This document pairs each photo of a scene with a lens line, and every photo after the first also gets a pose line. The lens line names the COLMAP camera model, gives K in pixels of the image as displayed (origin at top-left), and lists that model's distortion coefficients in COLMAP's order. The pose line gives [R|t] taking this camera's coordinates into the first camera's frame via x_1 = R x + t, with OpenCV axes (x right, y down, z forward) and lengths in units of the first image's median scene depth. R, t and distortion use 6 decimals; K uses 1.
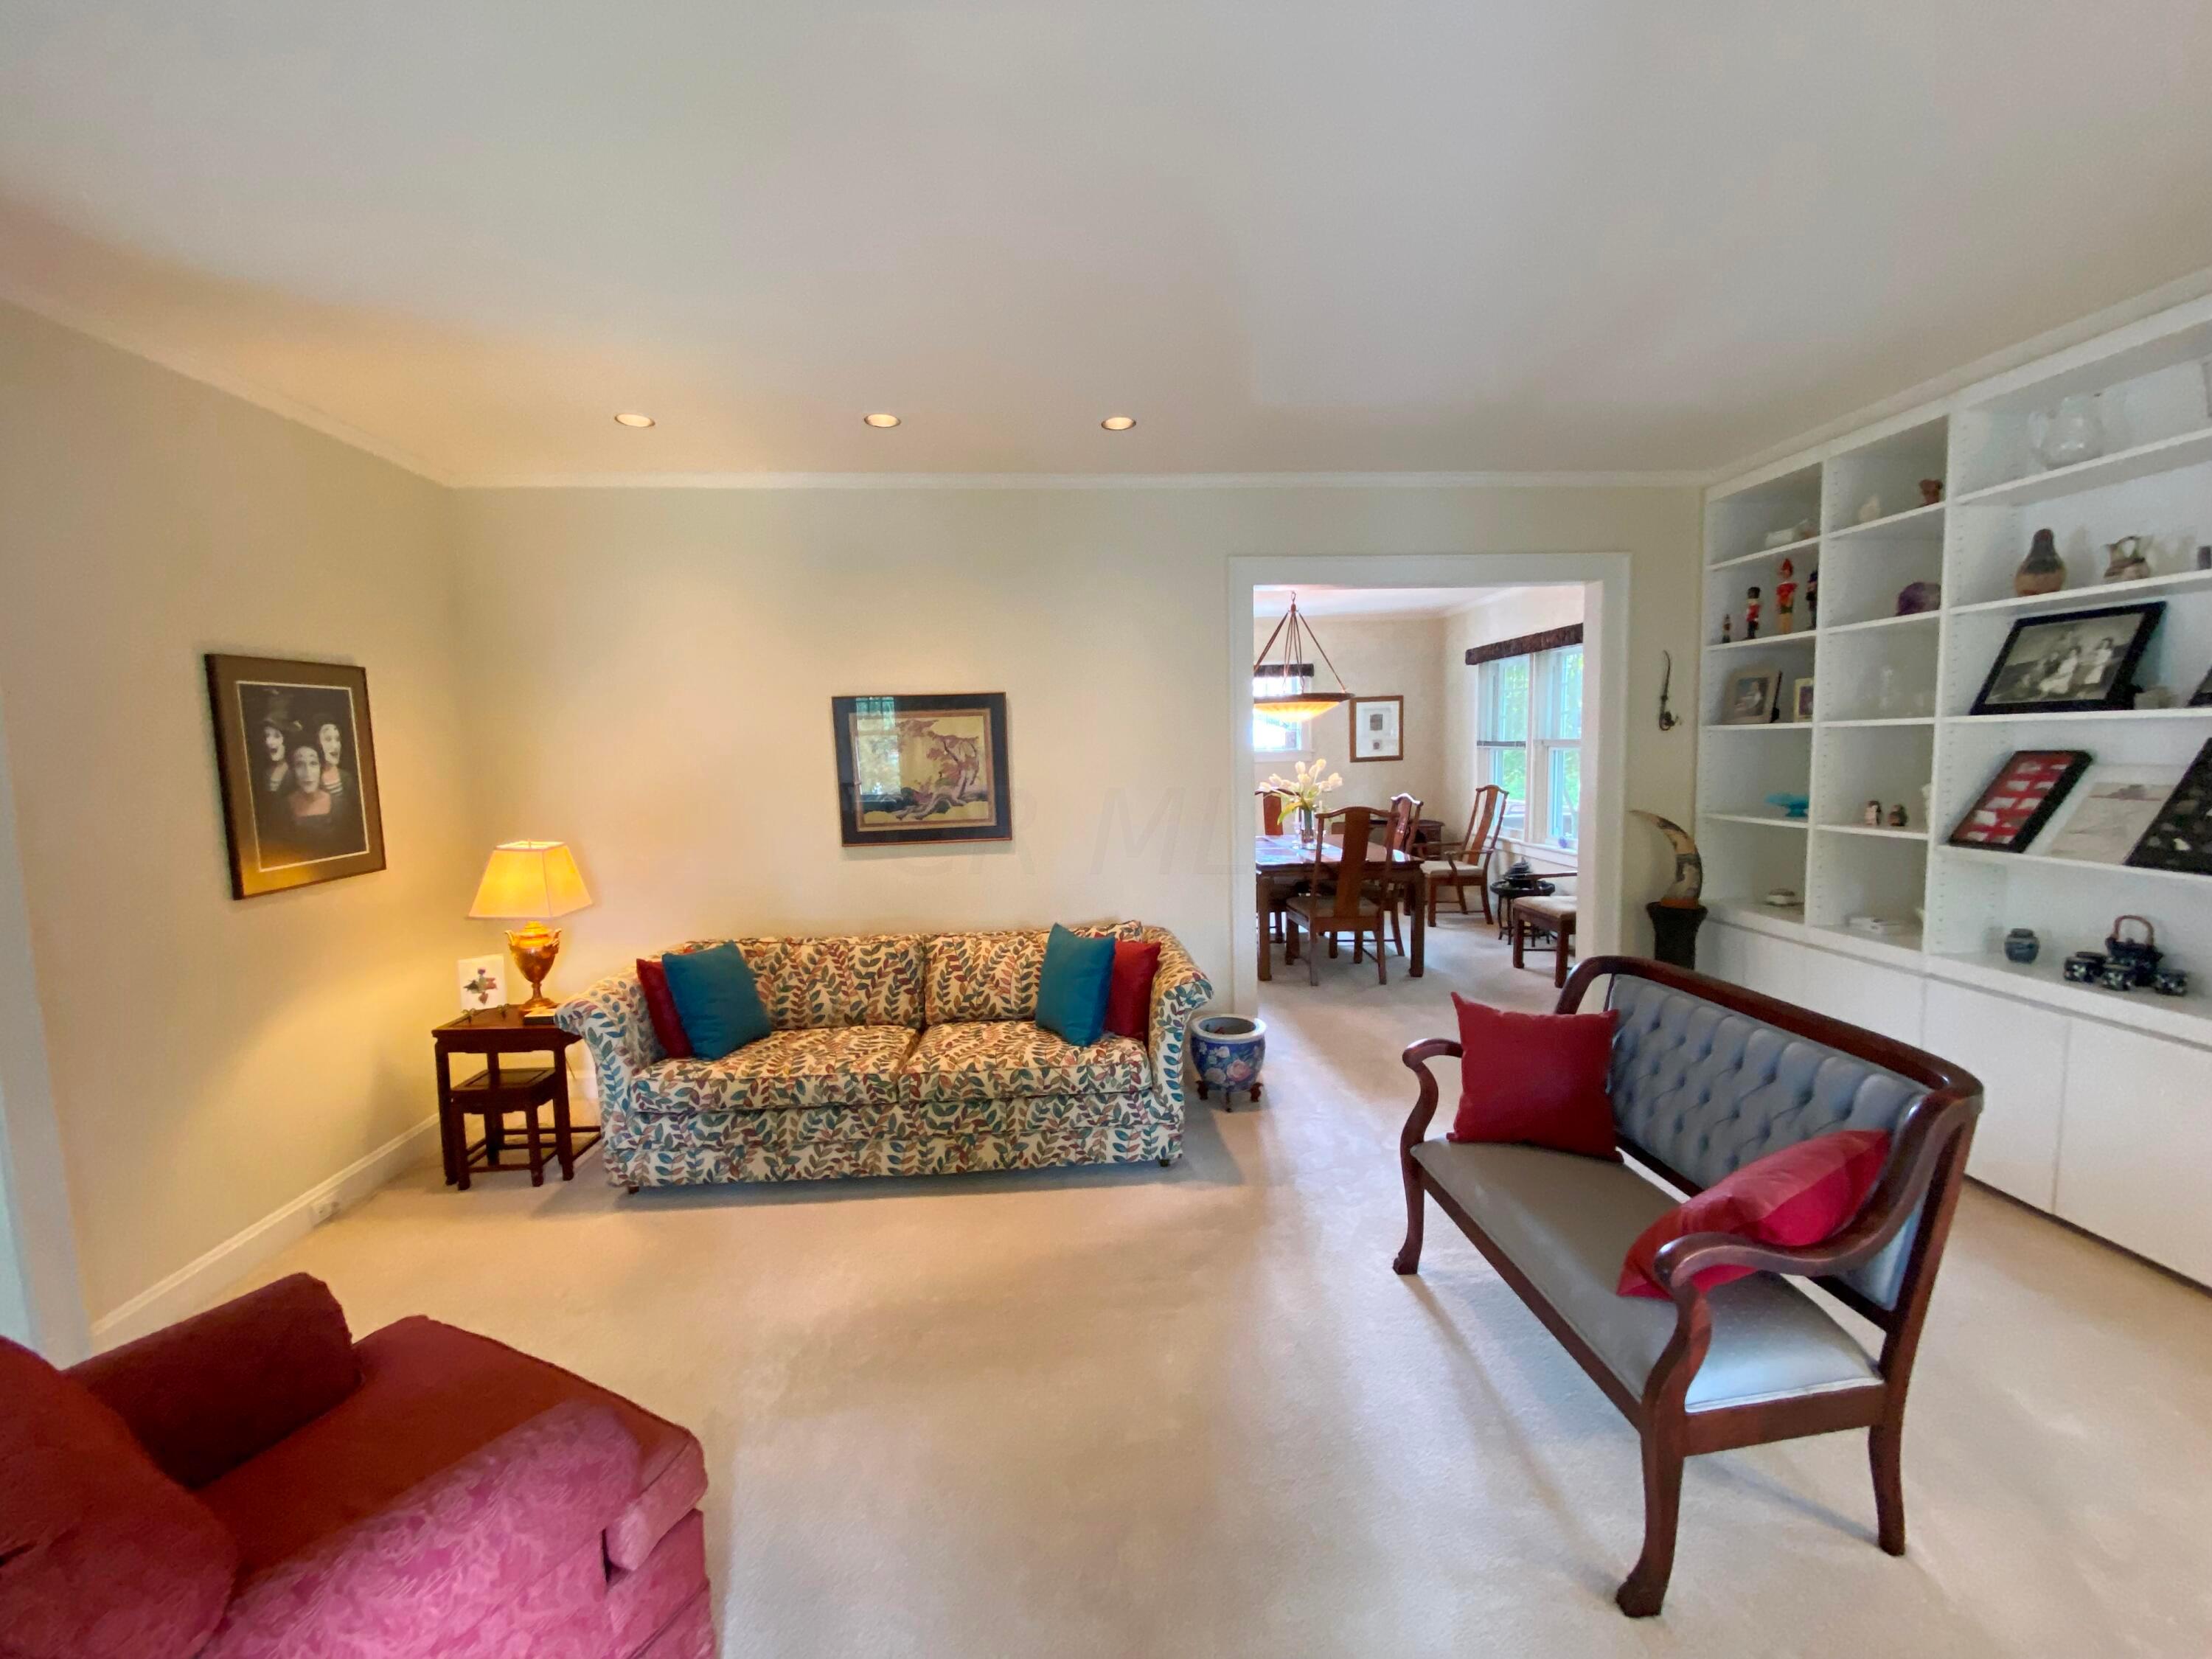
lens RADIAL K [[904.7, 0, 1106.0], [0, 904.7, 829.5], [0, 0, 1]] dist [-0.017594, -0.000481]
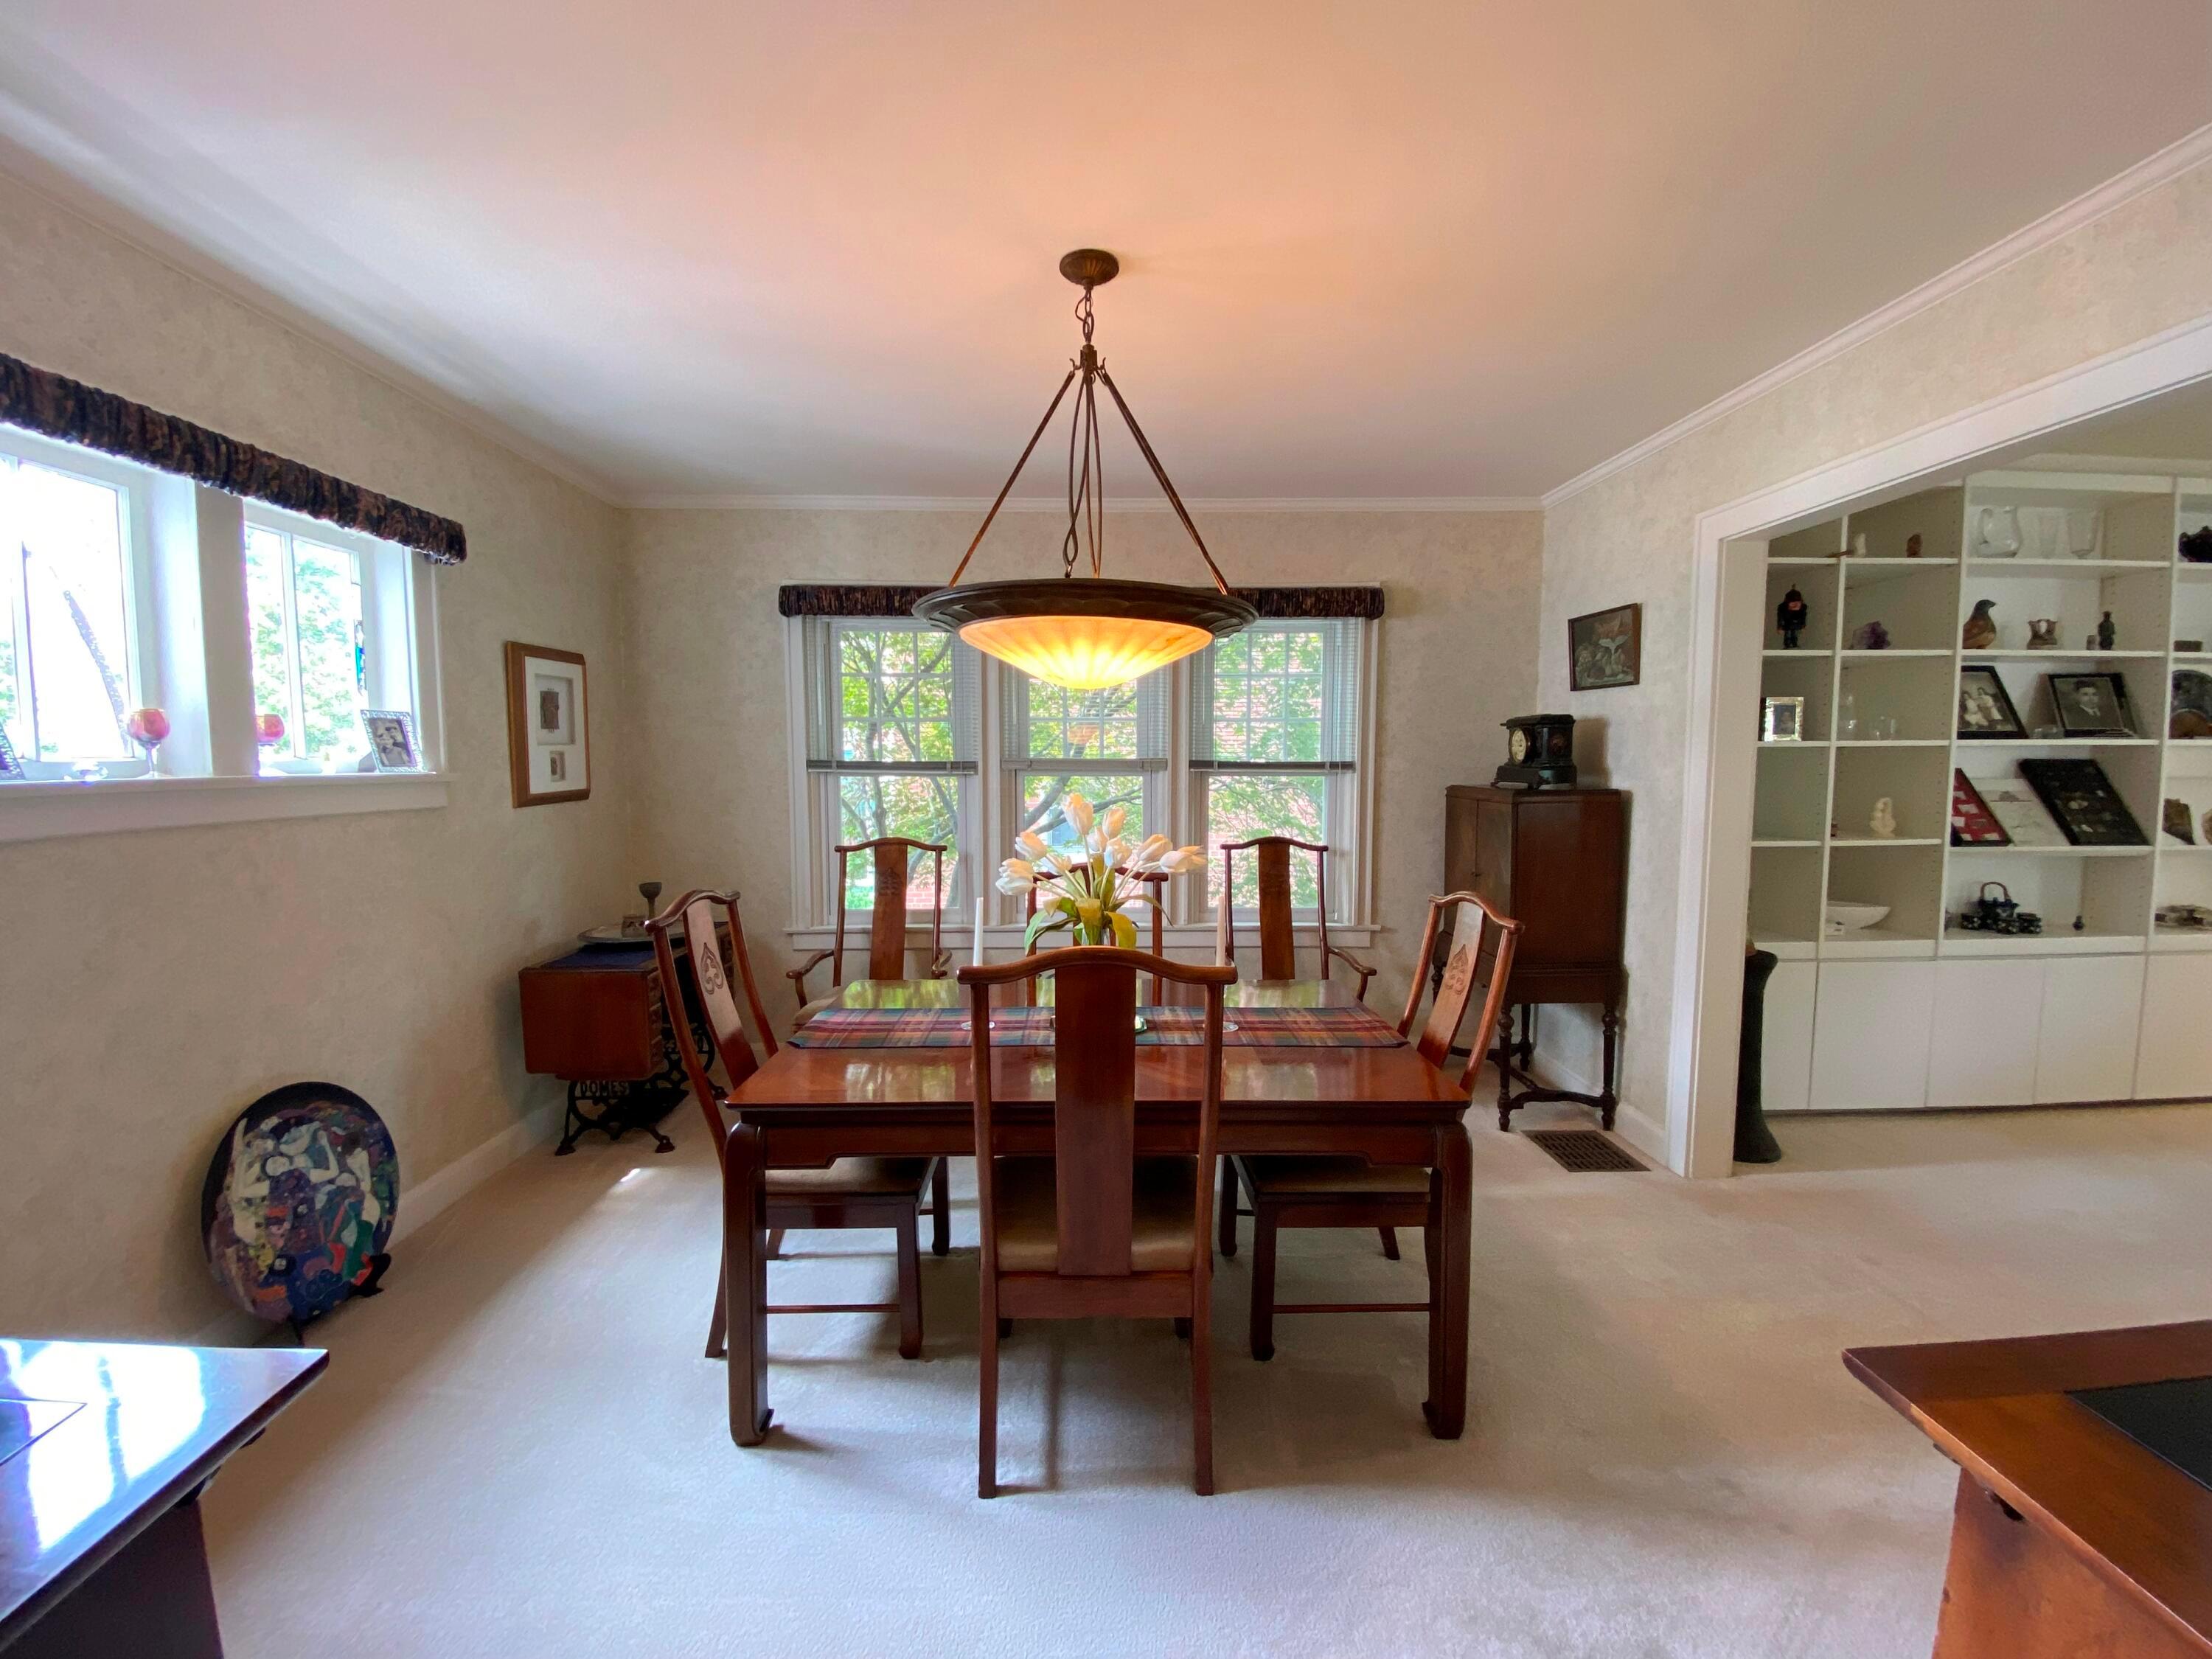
lens RADIAL K [[904.7, 0, 1106.0], [0, 904.7, 829.5], [0, 0, 1]] dist [-0.017594, -0.000481]
pose [[0.048224, -0.044142, 0.997861, -0.125223], [0.093603, 0.994826, 0.039484, -0.064988], [-0.994441, 0.091498, 0.052107, 0.844584]]
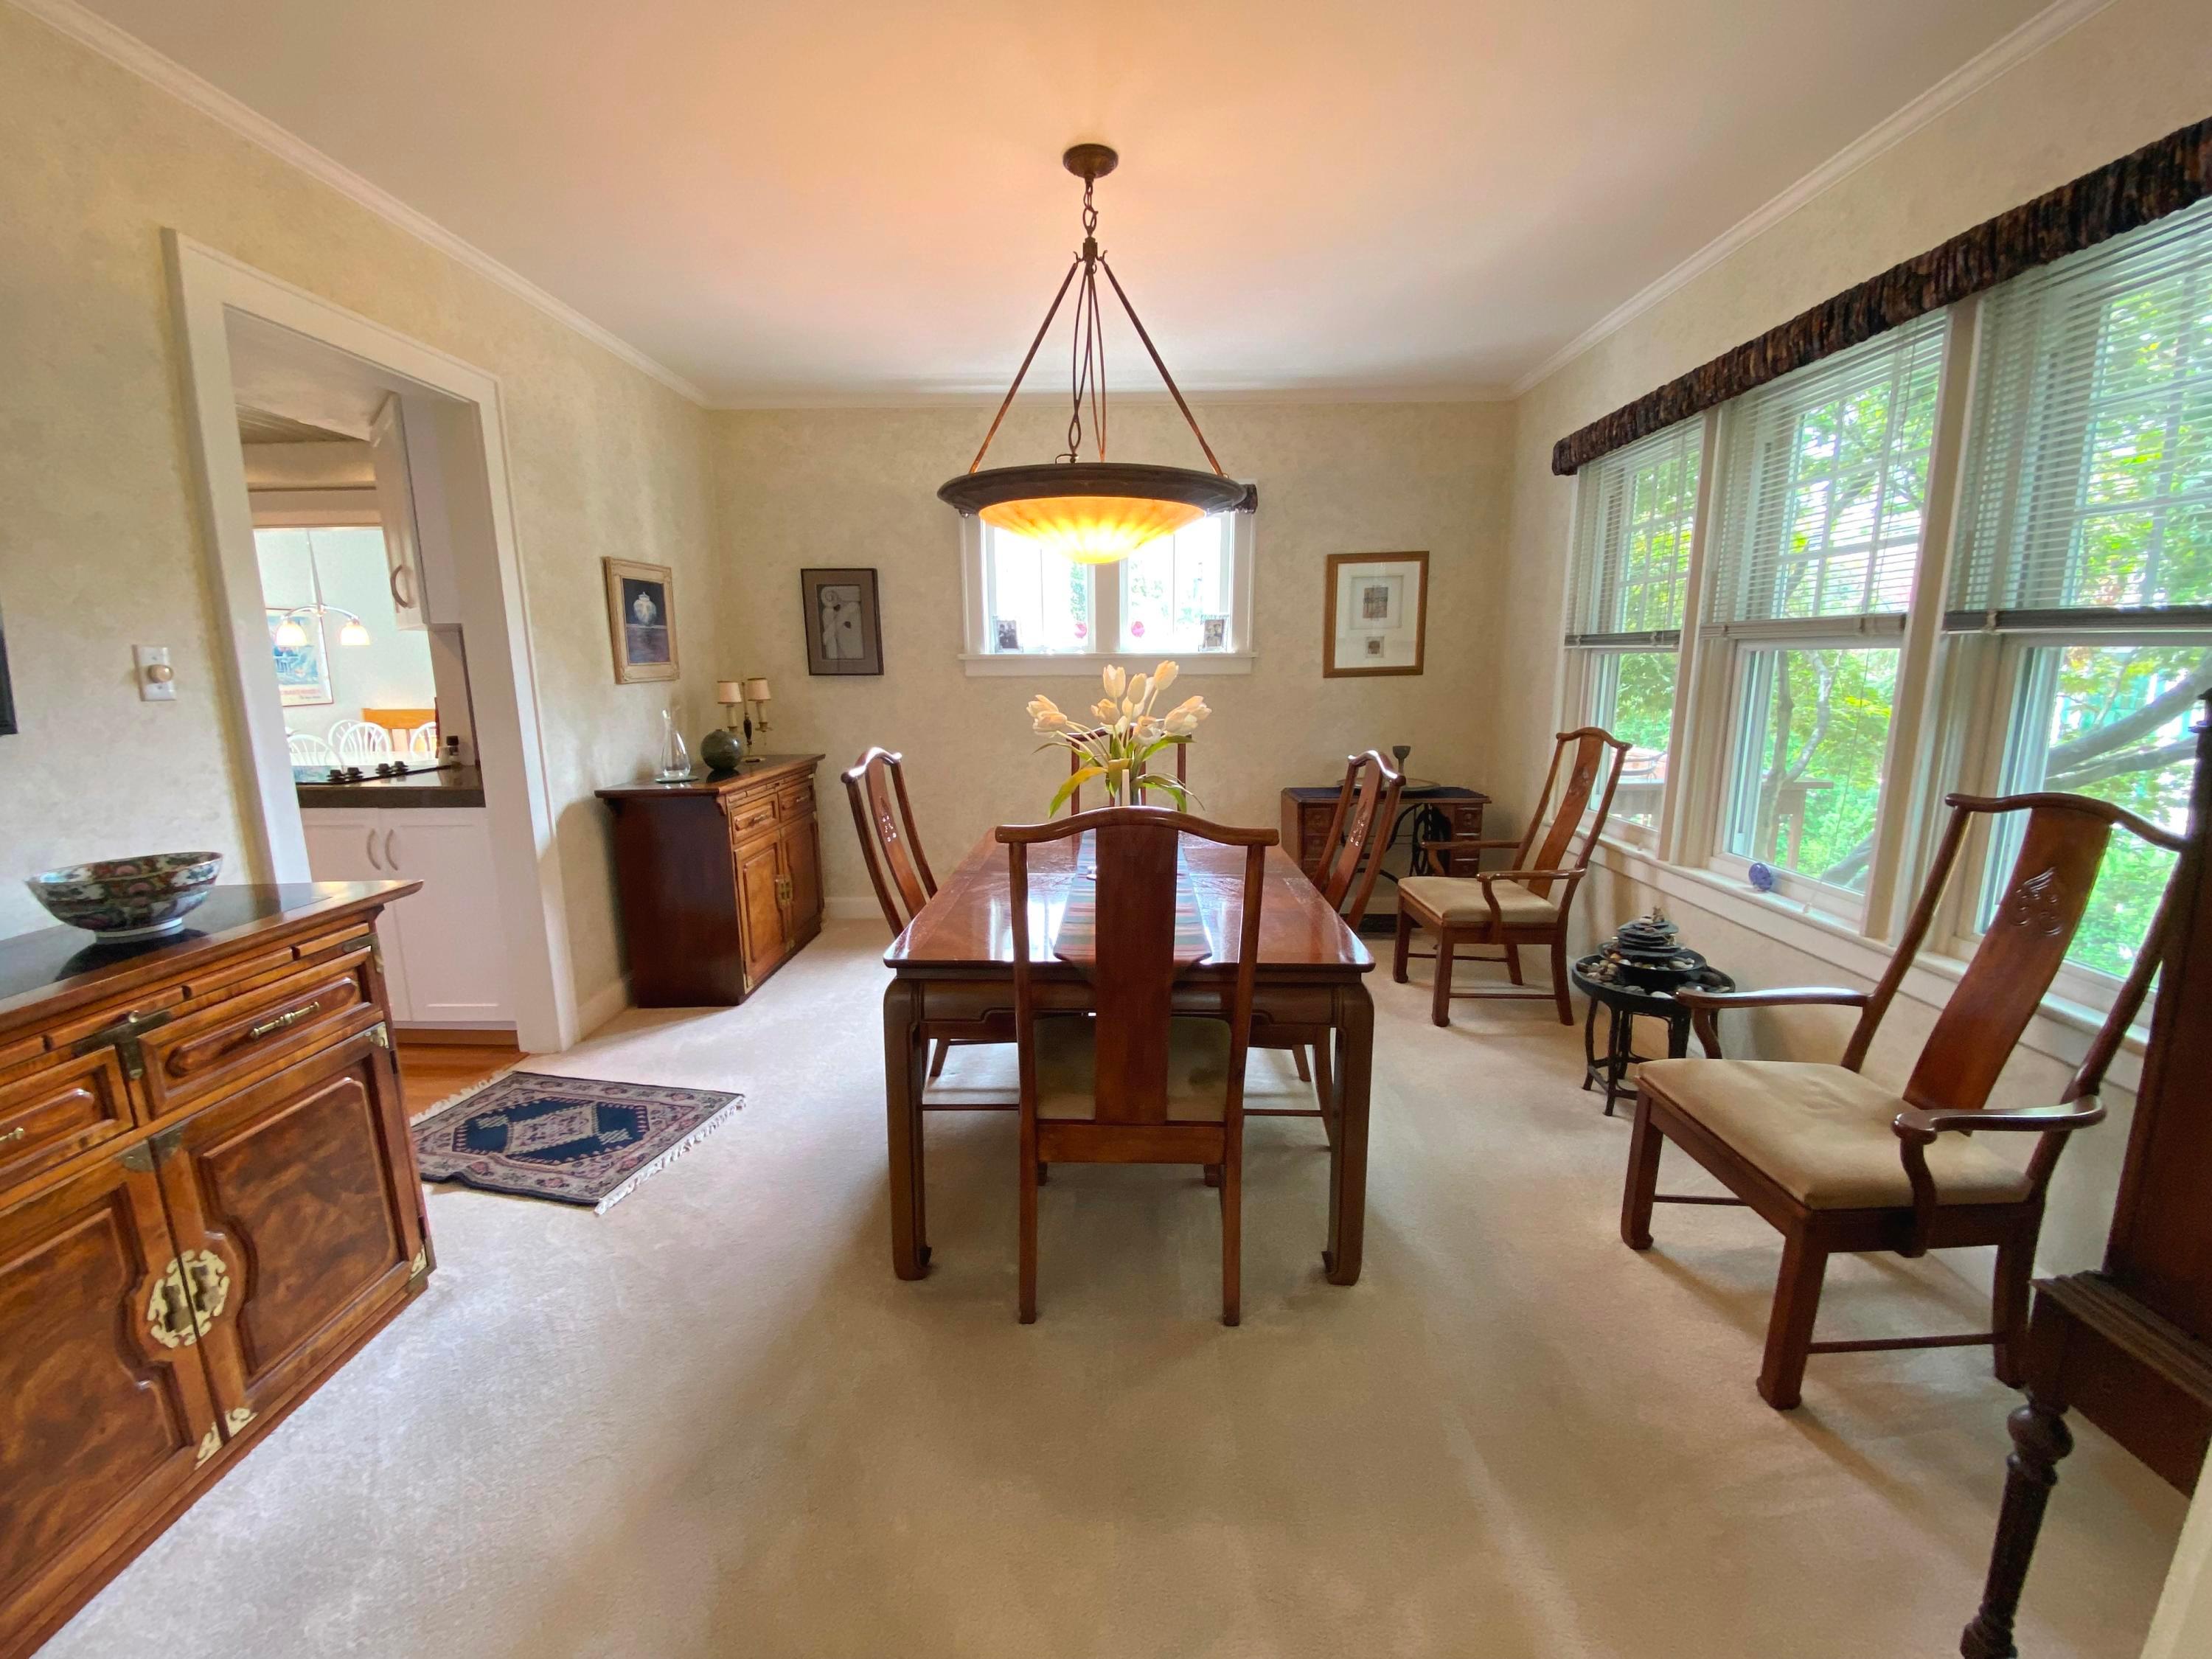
lens RADIAL K [[904.7, 0, 1106.0], [0, 904.7, 829.5], [0, 0, 1]] dist [-0.017594, -0.000481]
pose [[0.996192, 0.034550, -0.080050, 0.217819], [-0.027703, 0.995986, 0.085114, -0.029956], [0.082669, -0.082572, 0.993150, 0.515424]]
